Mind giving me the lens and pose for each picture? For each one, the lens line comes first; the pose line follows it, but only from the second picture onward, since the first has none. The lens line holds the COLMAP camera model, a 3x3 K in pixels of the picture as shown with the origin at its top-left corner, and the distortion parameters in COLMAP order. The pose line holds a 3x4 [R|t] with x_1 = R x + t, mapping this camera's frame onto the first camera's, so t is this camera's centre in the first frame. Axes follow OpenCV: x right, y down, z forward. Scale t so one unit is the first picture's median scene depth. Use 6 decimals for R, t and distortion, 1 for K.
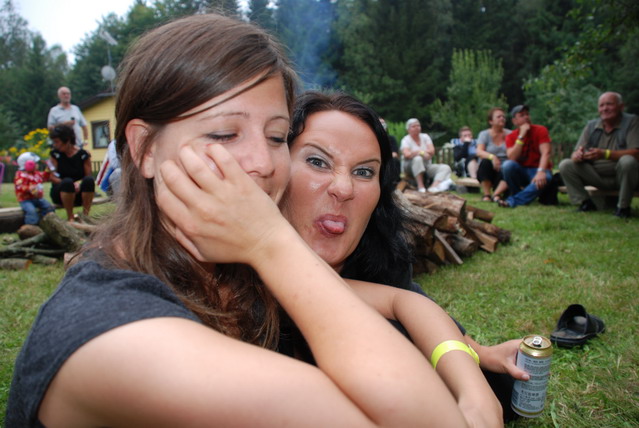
lens RADIAL K [[506.0, 0, 319.5], [0, 506.0, 214.0], [0, 0, 1]] dist [-0.157875, 0.131401]
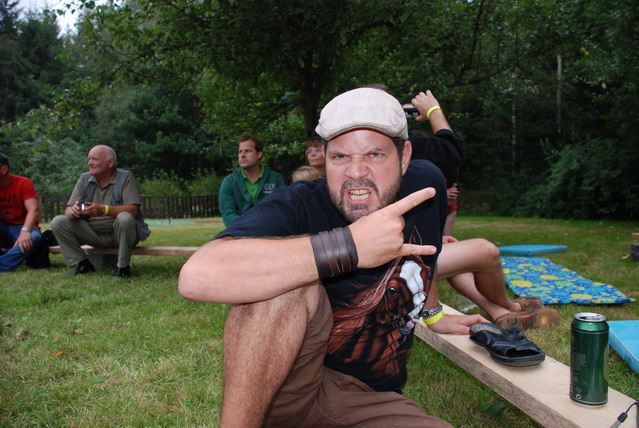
lens RADIAL K [[506.0, 0, 319.5], [0, 506.0, 214.0], [0, 0, 1]] dist [-0.157875, 0.131401]
pose [[0.555603, 0.010726, 0.831379, 0.033464], [0.077064, 0.994948, -0.064337, -0.021304], [-0.827869, 0.099816, 0.551969, 0.125397]]
